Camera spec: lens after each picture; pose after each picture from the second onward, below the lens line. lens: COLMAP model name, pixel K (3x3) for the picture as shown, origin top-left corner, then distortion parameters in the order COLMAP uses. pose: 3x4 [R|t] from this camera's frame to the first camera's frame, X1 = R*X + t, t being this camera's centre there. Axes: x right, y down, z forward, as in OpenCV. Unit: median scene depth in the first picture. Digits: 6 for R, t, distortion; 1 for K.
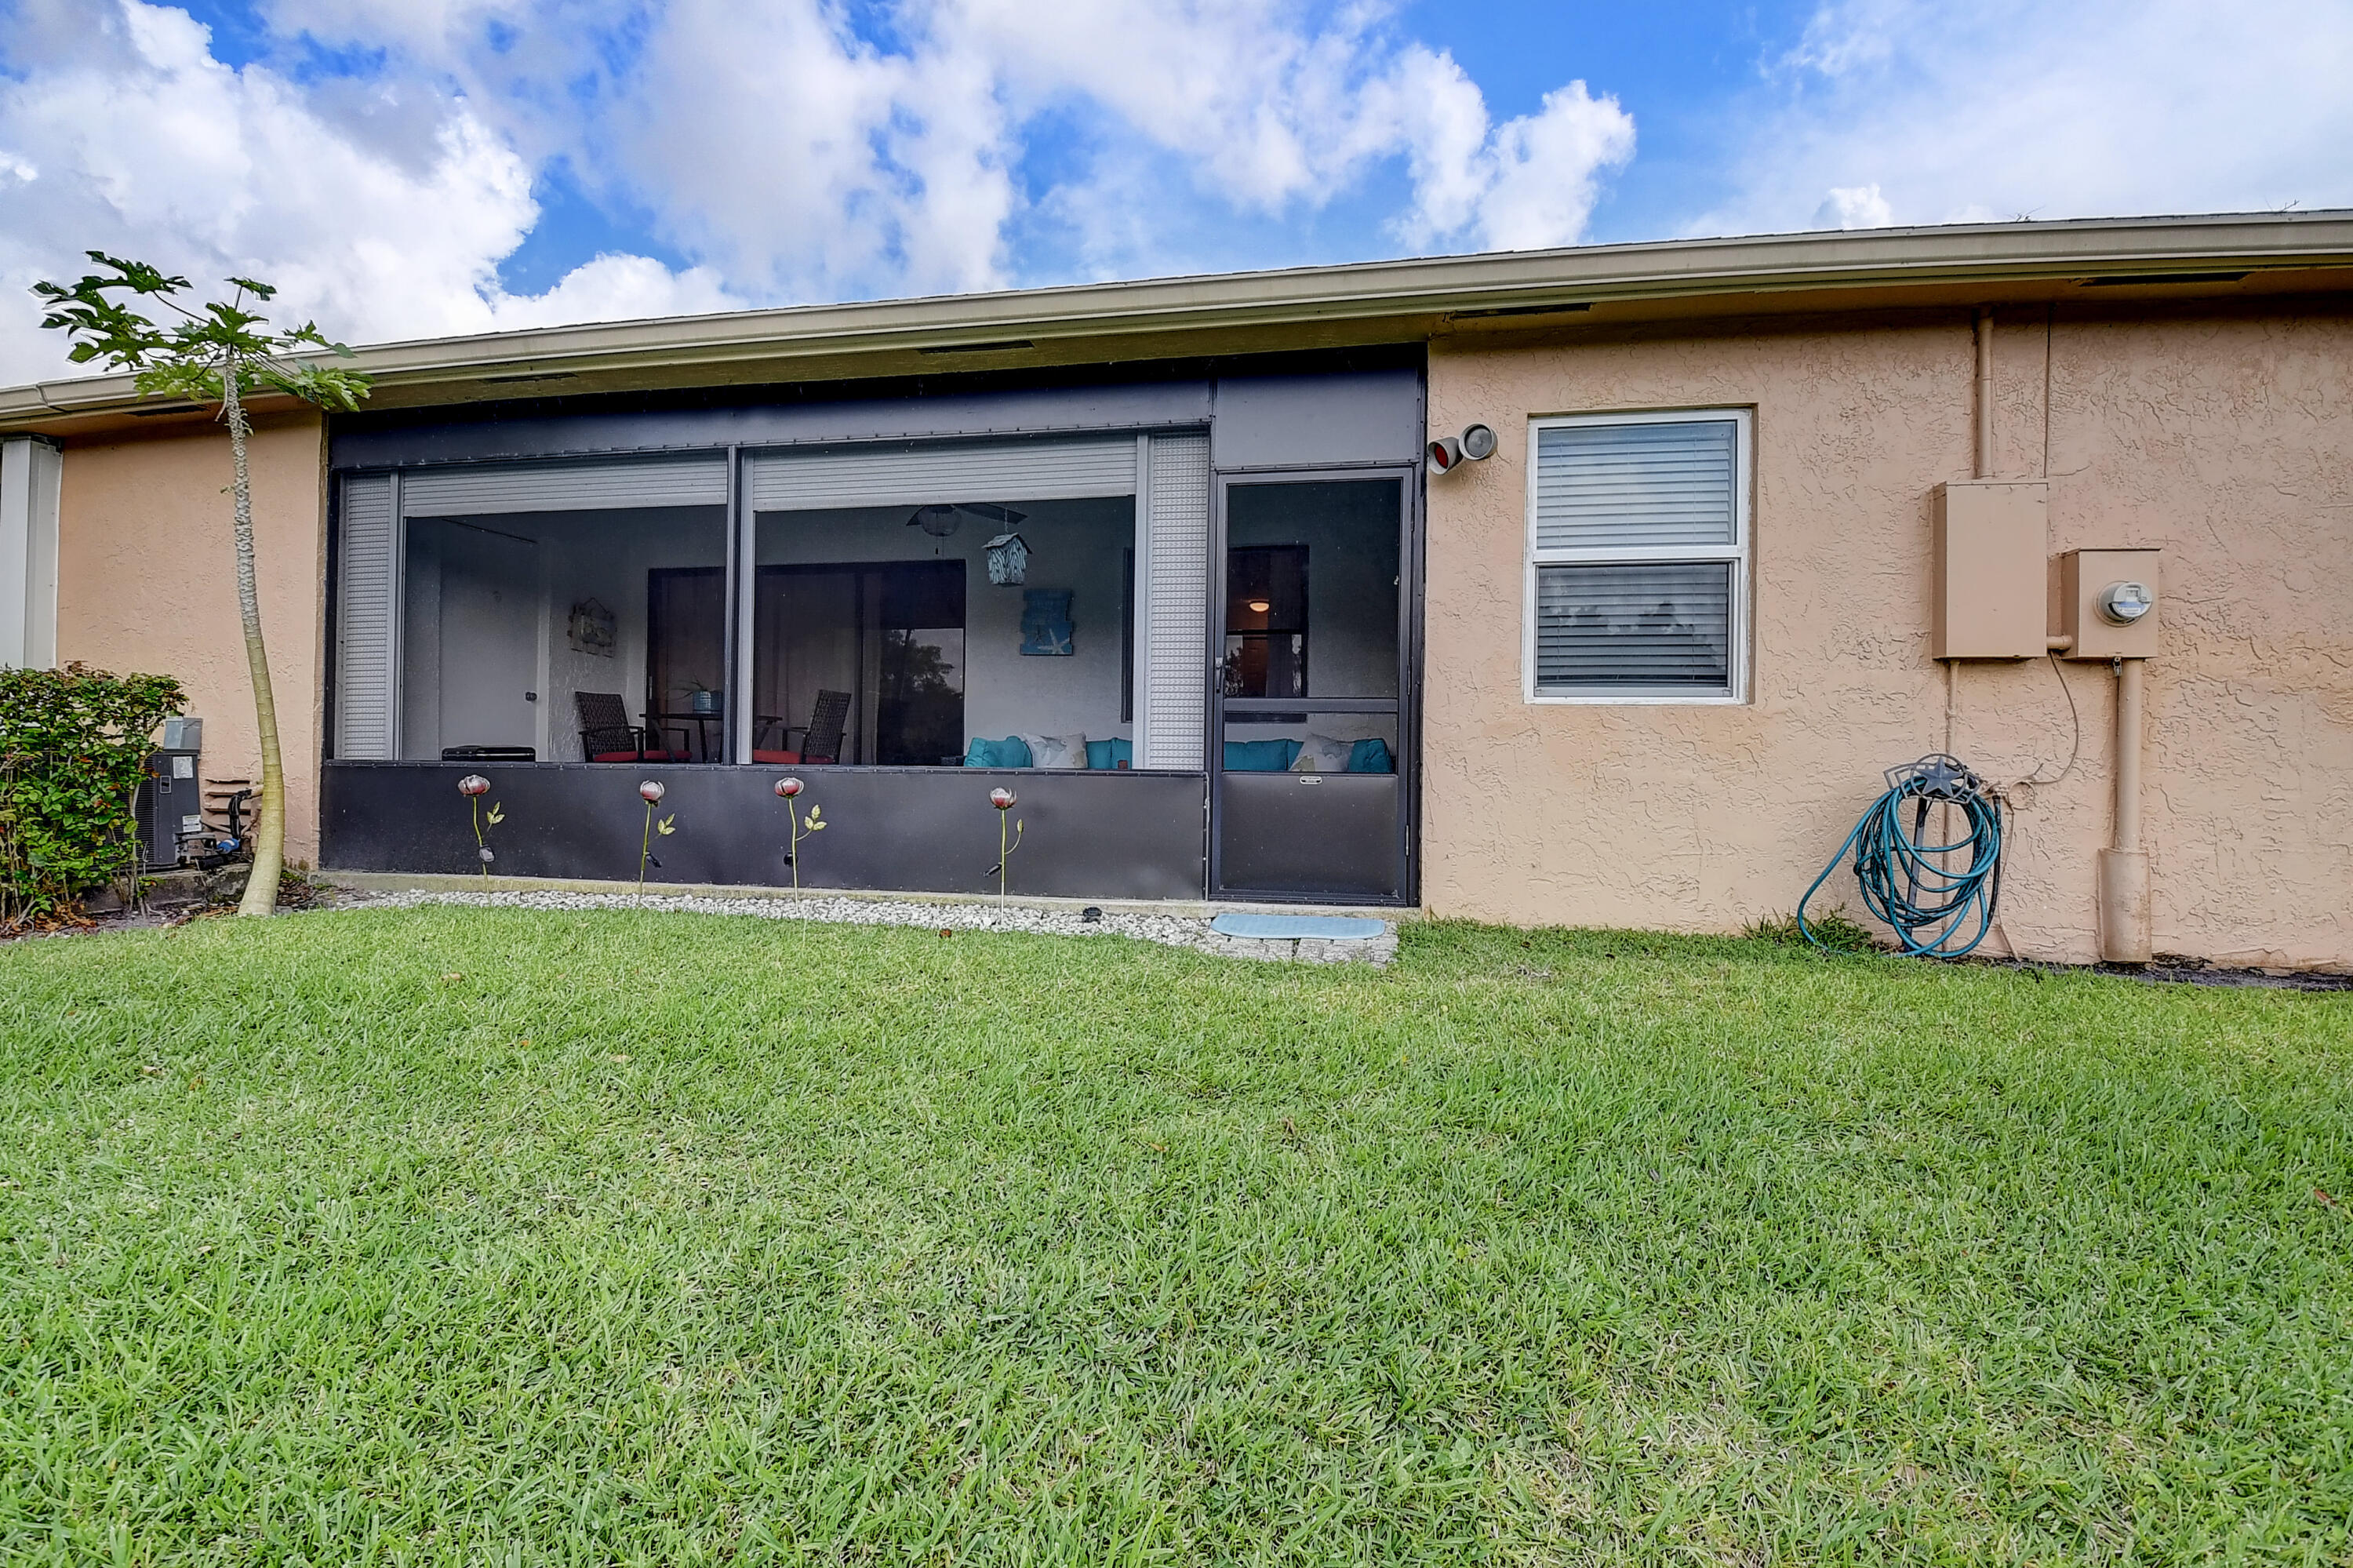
lens RADIAL K [[1029.5, 0, 1161.0], [0, 1029.5, 786.2], [0, 0, 1]] dist [-0.014965, -0.009393]
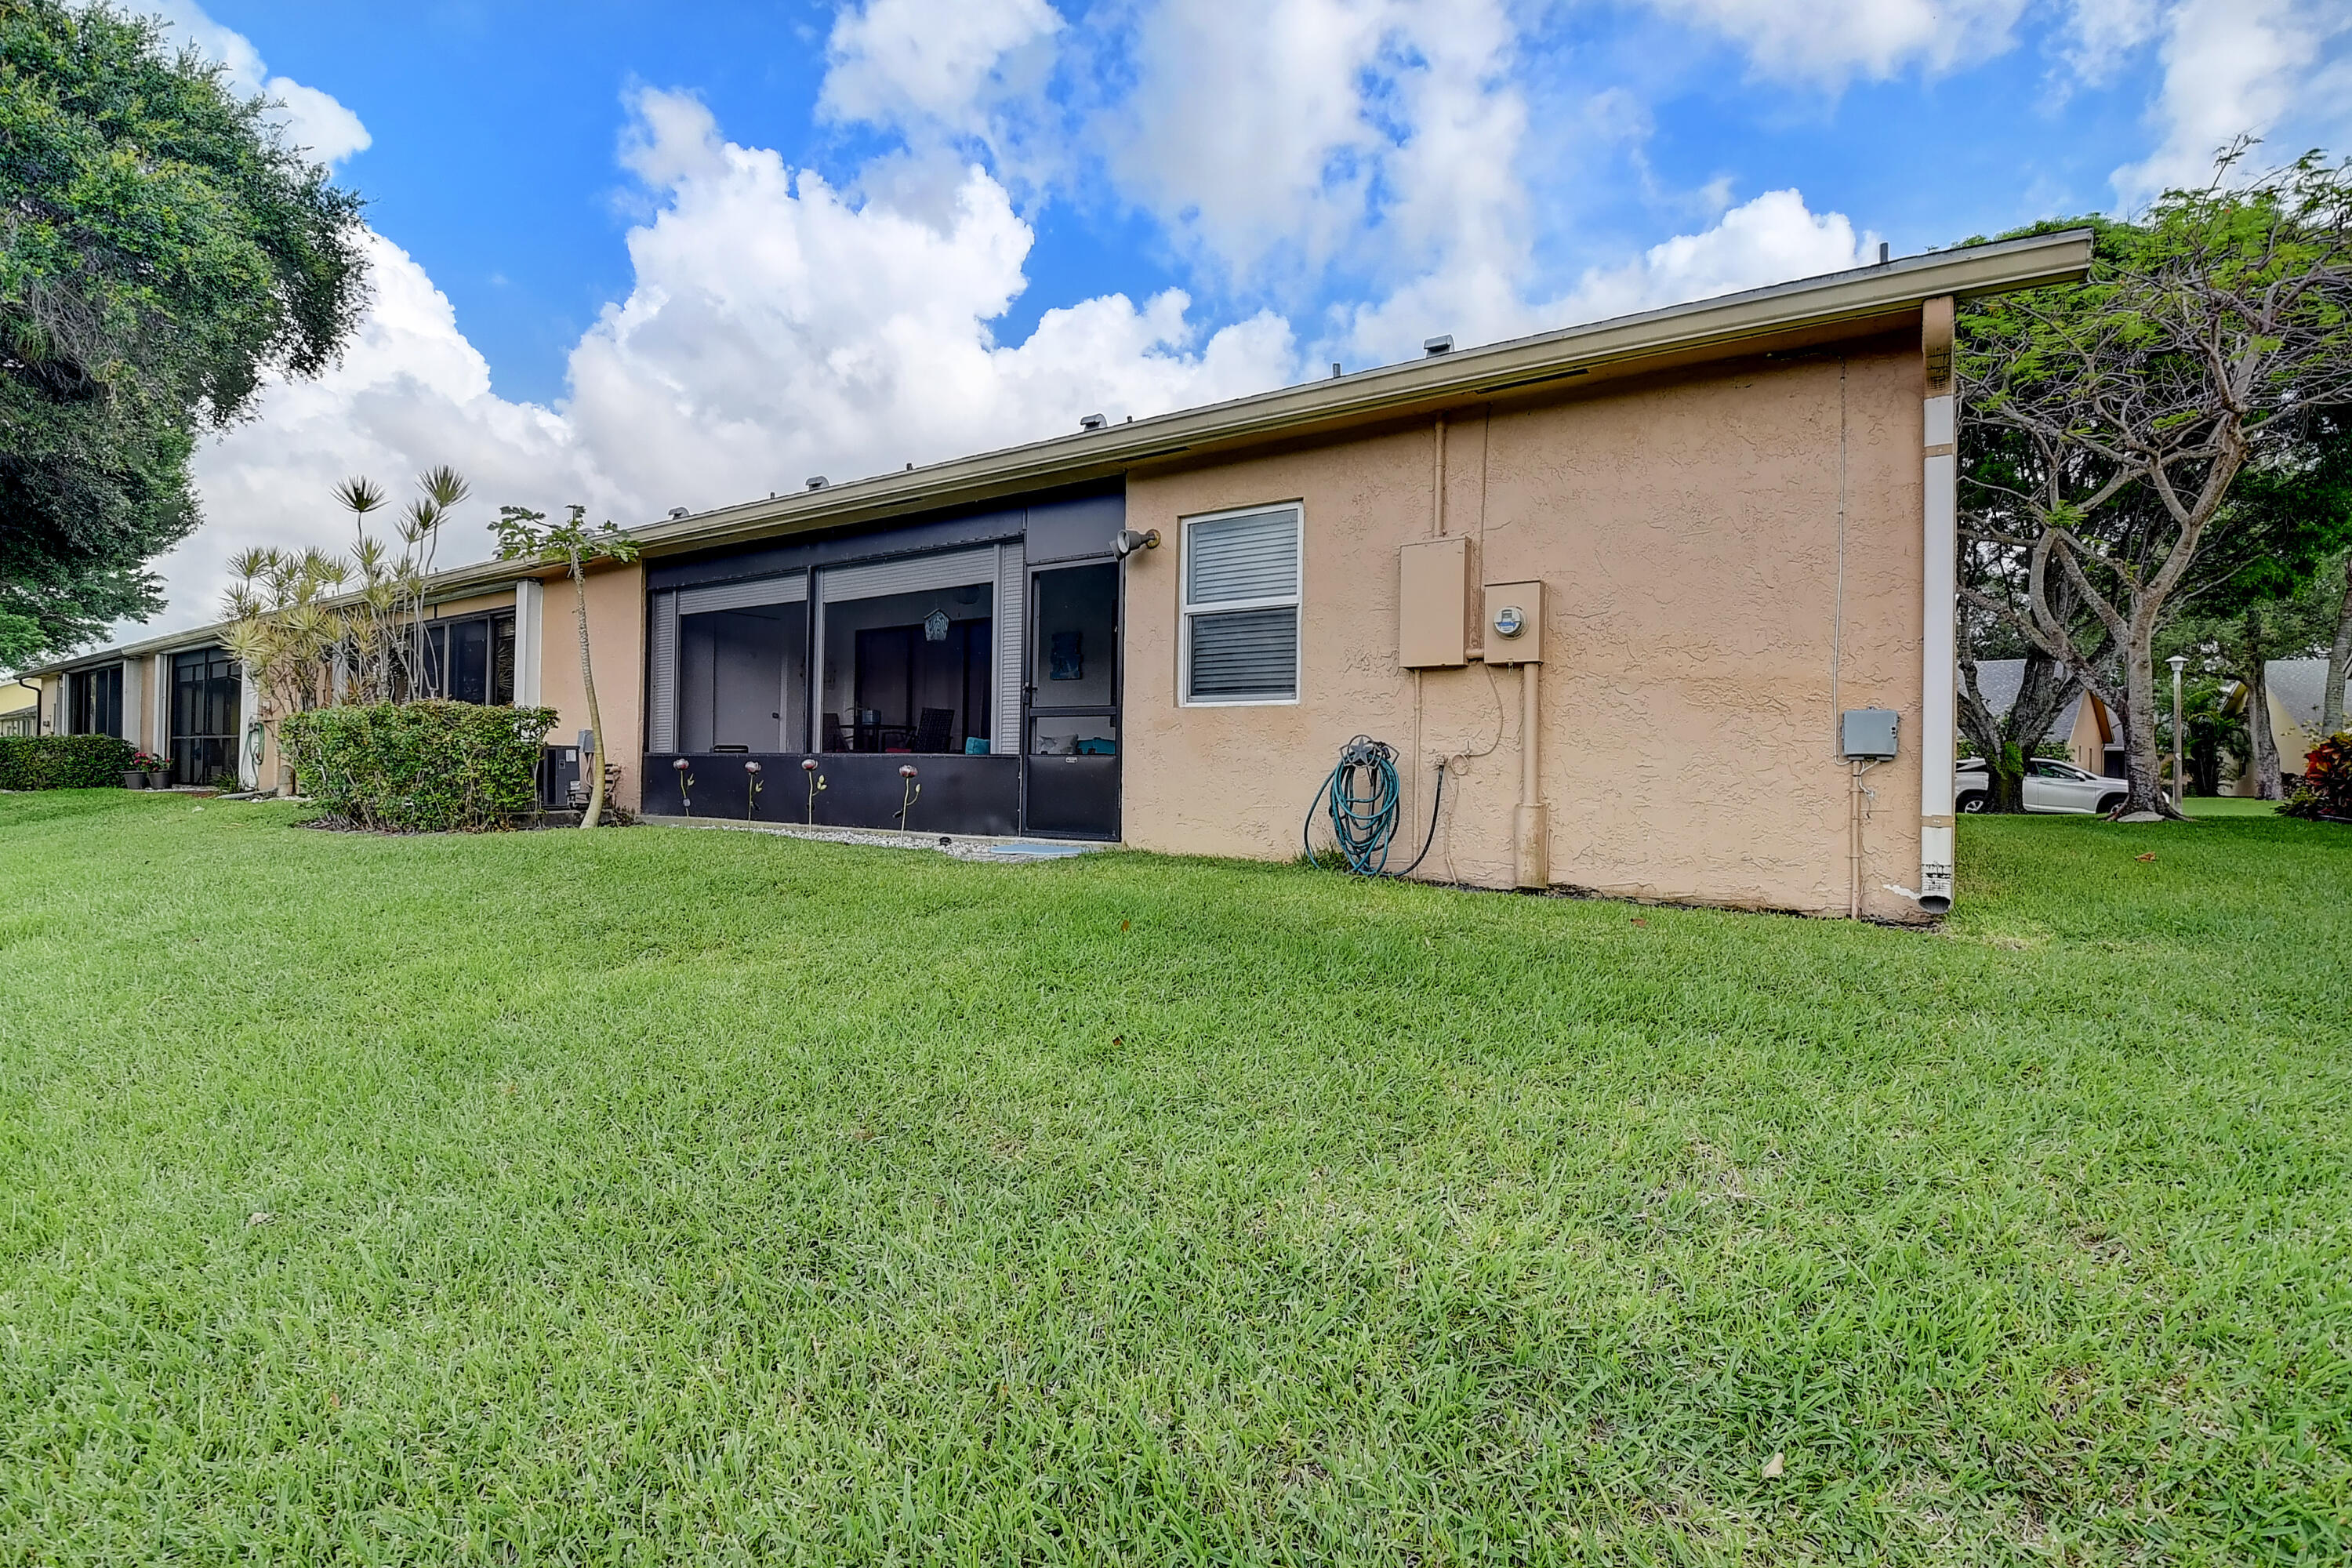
lens RADIAL K [[1029.0, 0, 1183.3], [0, 1029.0, 787.1], [0, 0, 1]] dist [-0.014965, -0.009393]
pose [[0.926137, 0.006981, -0.377124, 0.890320], [-0.011443, 0.999889, -0.009593, 0.049286], [0.377015, 0.013200, 0.926113, -0.375216]]
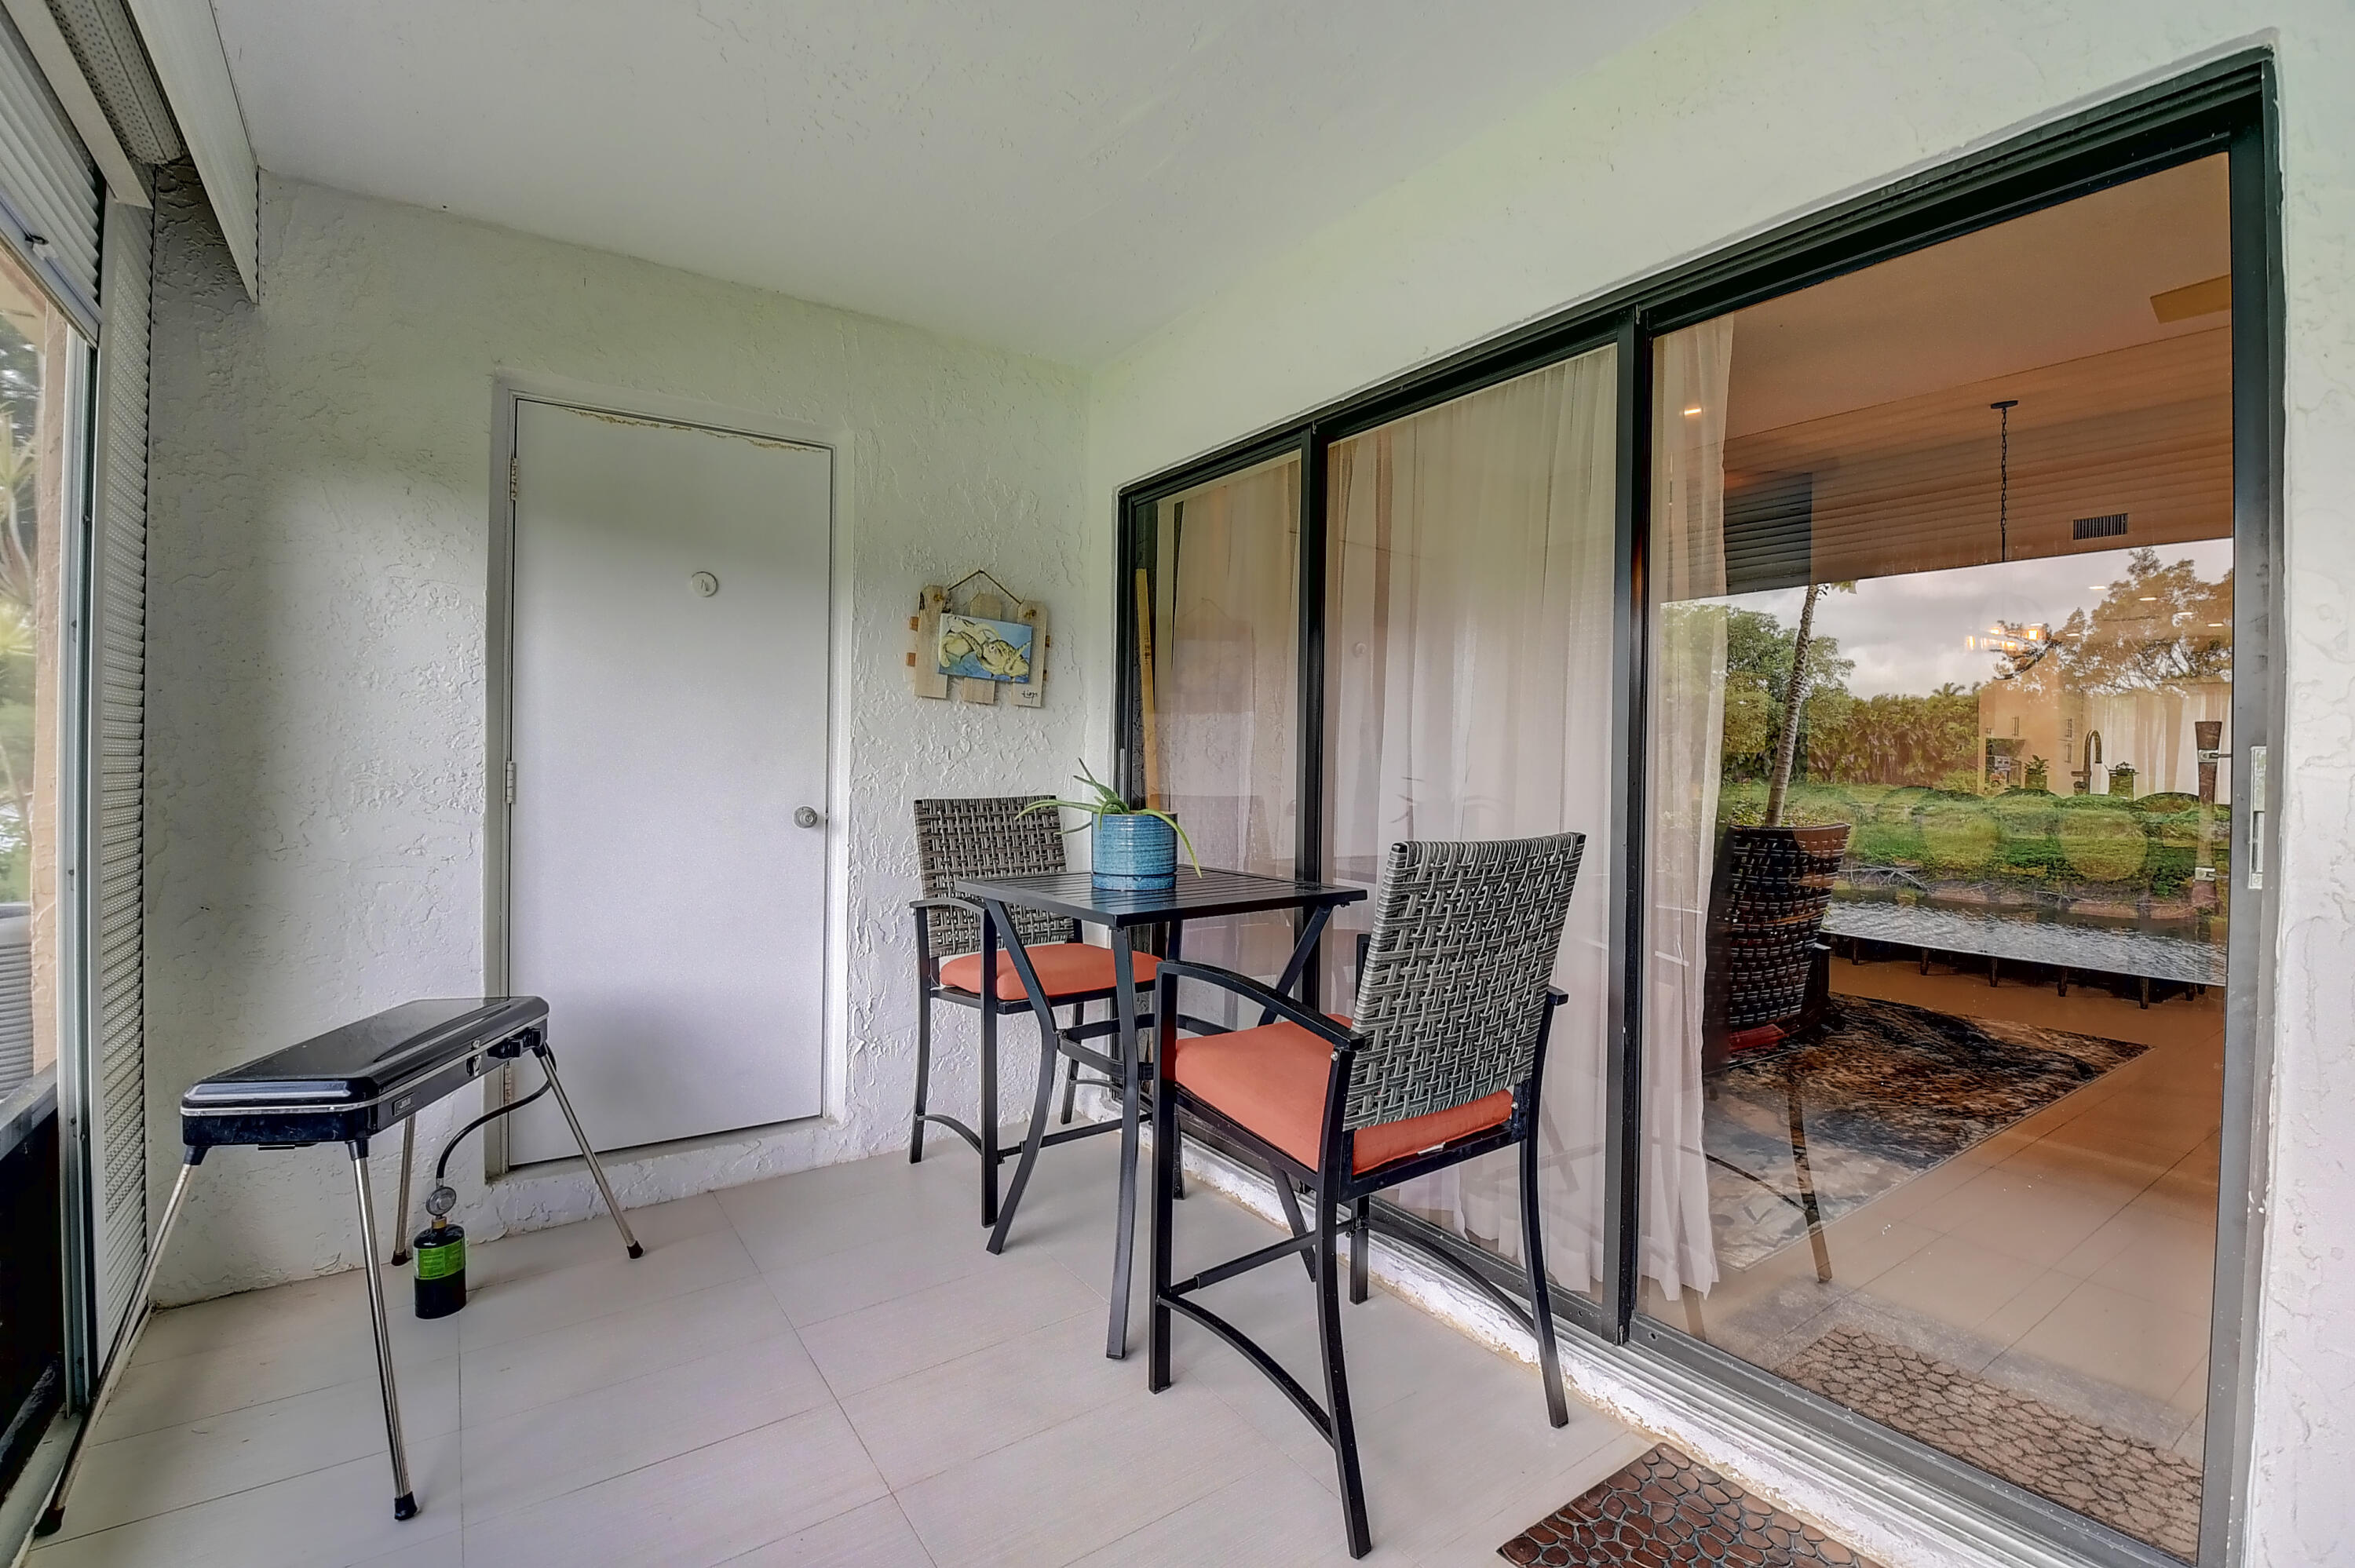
lens RADIAL K [[1030.2, 0, 1180.5], [0, 1030.2, 779.2], [0, 0, 1]] dist [-0.014965, -0.009393]
pose [[0.717780, 0.008722, -0.696215, -0.329121], [-0.019331, 0.999786, -0.007405, -0.158748], [0.696001, 0.018774, 0.717795, 1.233359]]
